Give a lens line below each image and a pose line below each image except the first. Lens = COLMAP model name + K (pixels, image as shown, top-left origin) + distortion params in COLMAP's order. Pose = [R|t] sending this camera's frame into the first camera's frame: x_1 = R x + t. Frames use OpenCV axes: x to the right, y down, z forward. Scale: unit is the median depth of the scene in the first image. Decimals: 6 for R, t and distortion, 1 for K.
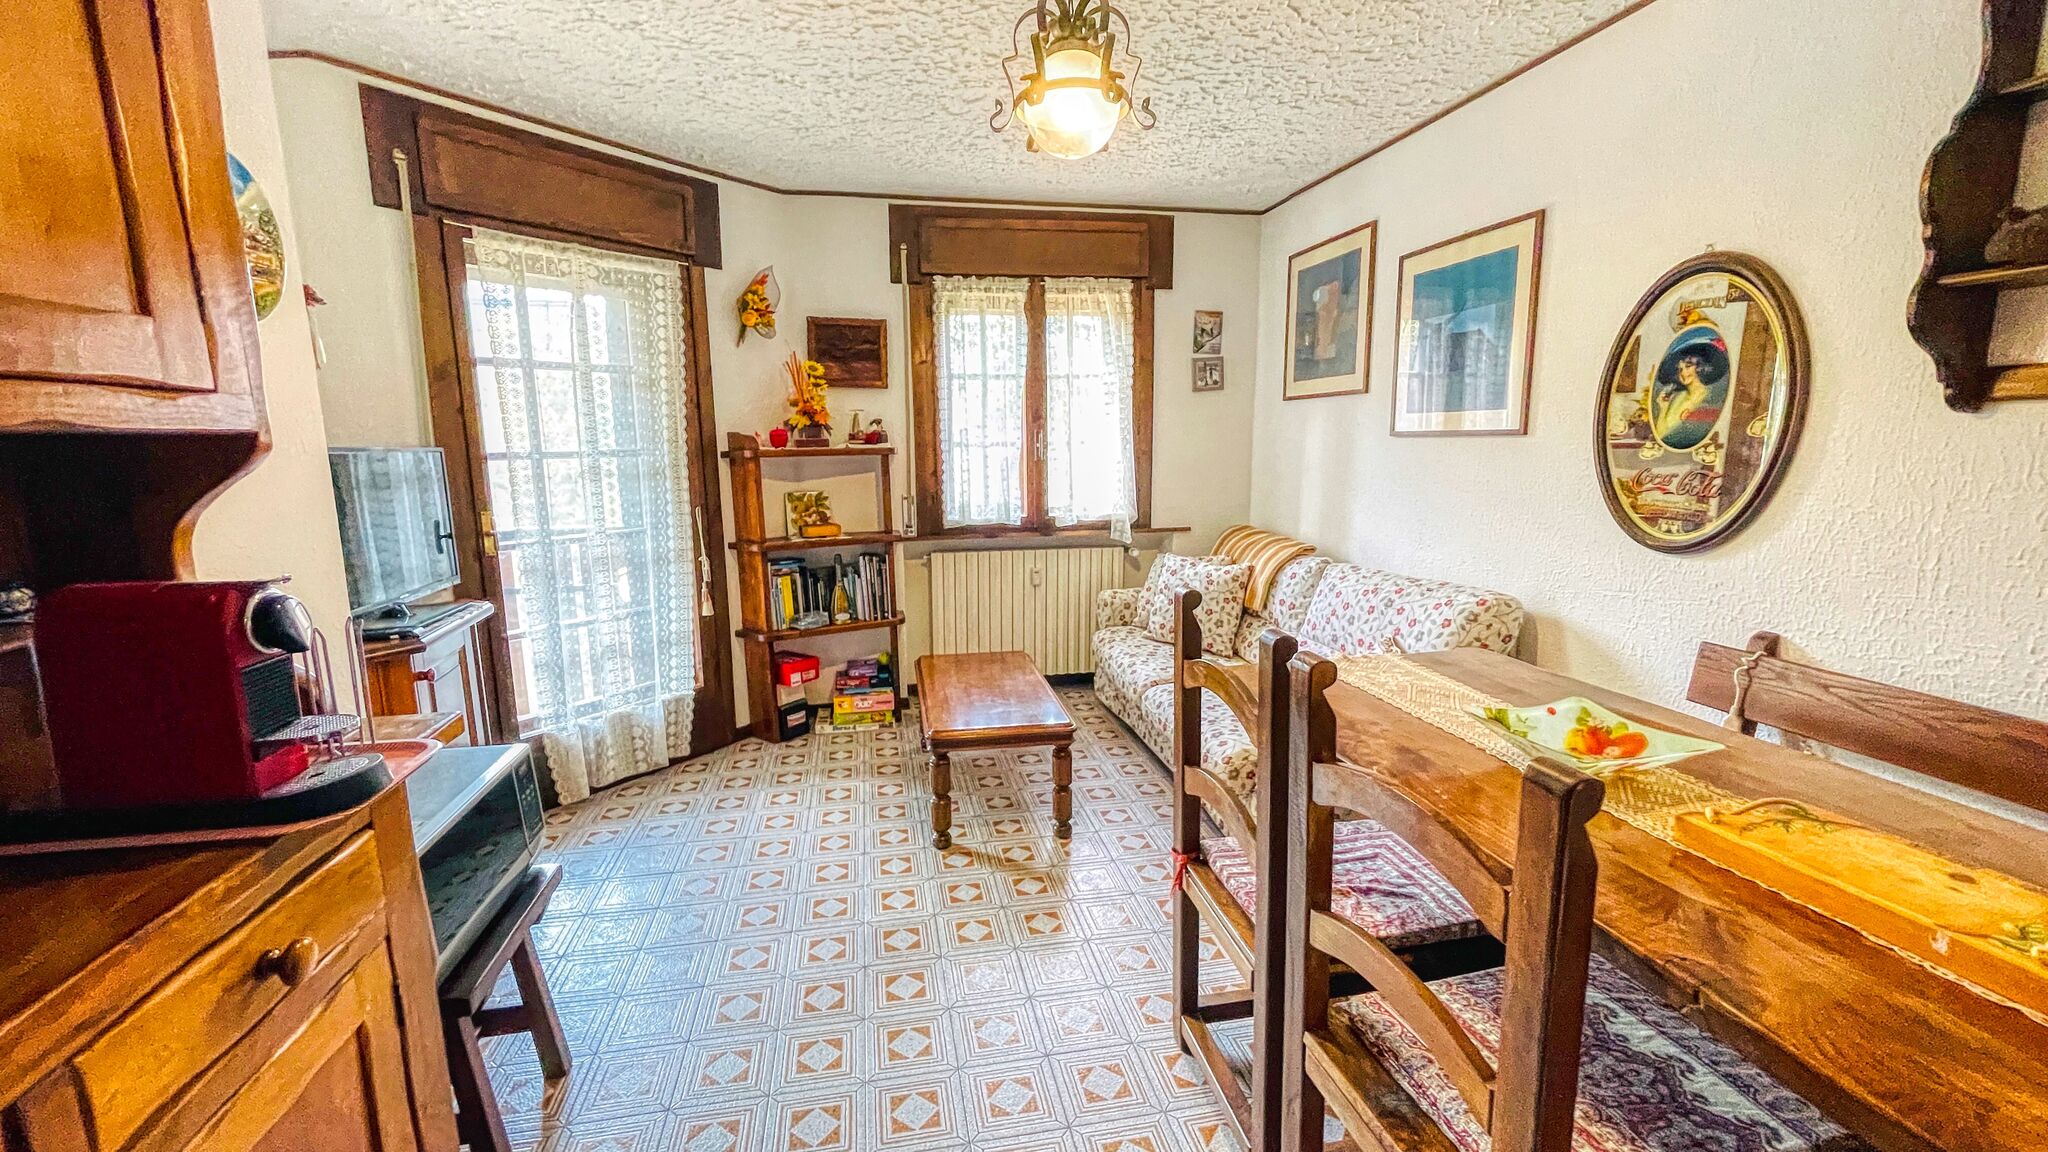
lens RADIAL K [[826.9, 0, 1017.5], [0, 826.9, 577.9], [0, 0, 1]] dist [-0.002481, -0.000473]
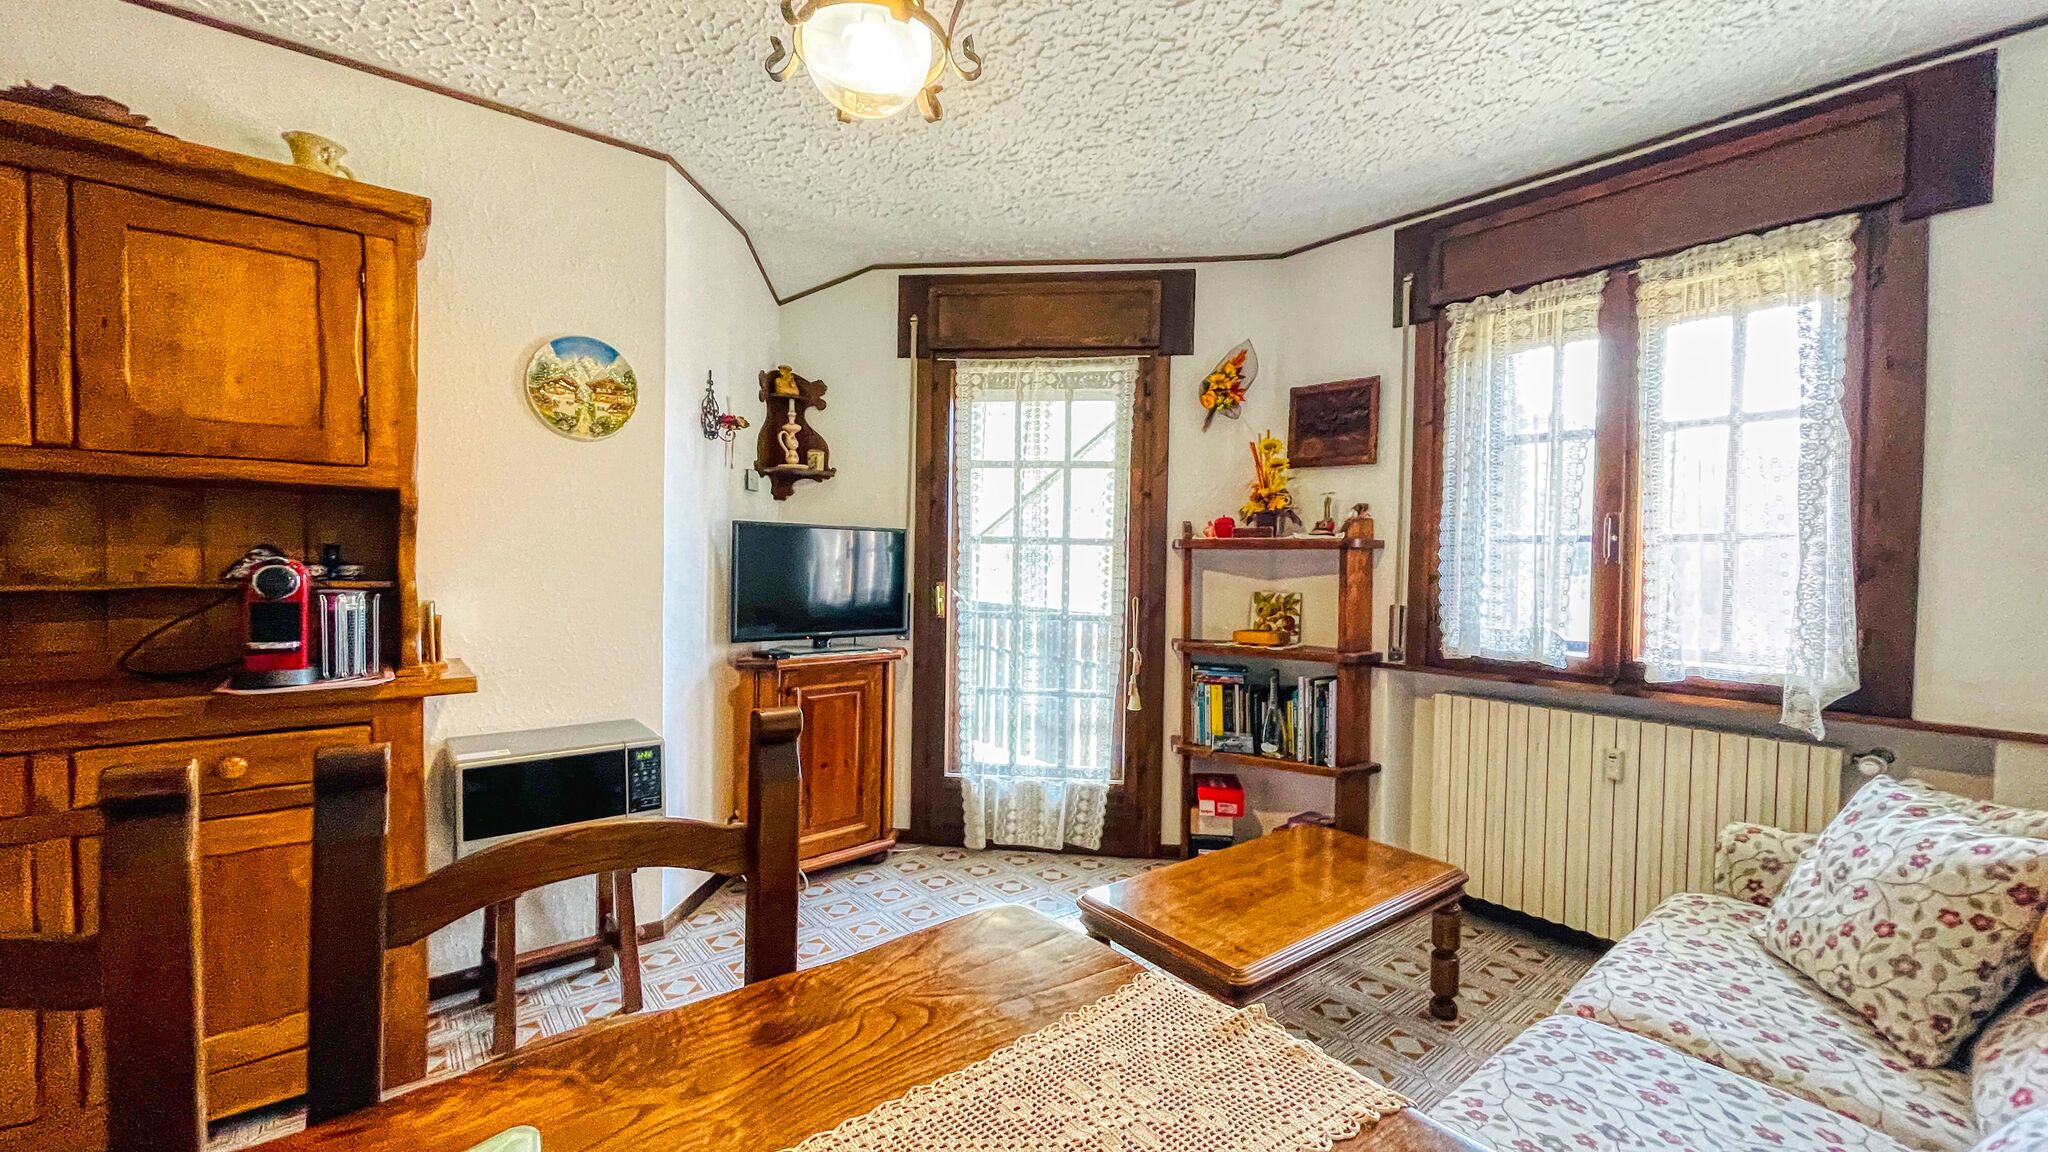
lens RADIAL K [[821.9, 0, 1024.0], [0, 821.9, 576.0], [0, 0, 1]] dist [-0.001083, 0.000199]
pose [[0.471021, 0.037970, -0.881304, 0.384435], [-0.169199, 0.984411, -0.048018, -0.039506], [0.865743, 0.171734, 0.470103, 0.408058]]
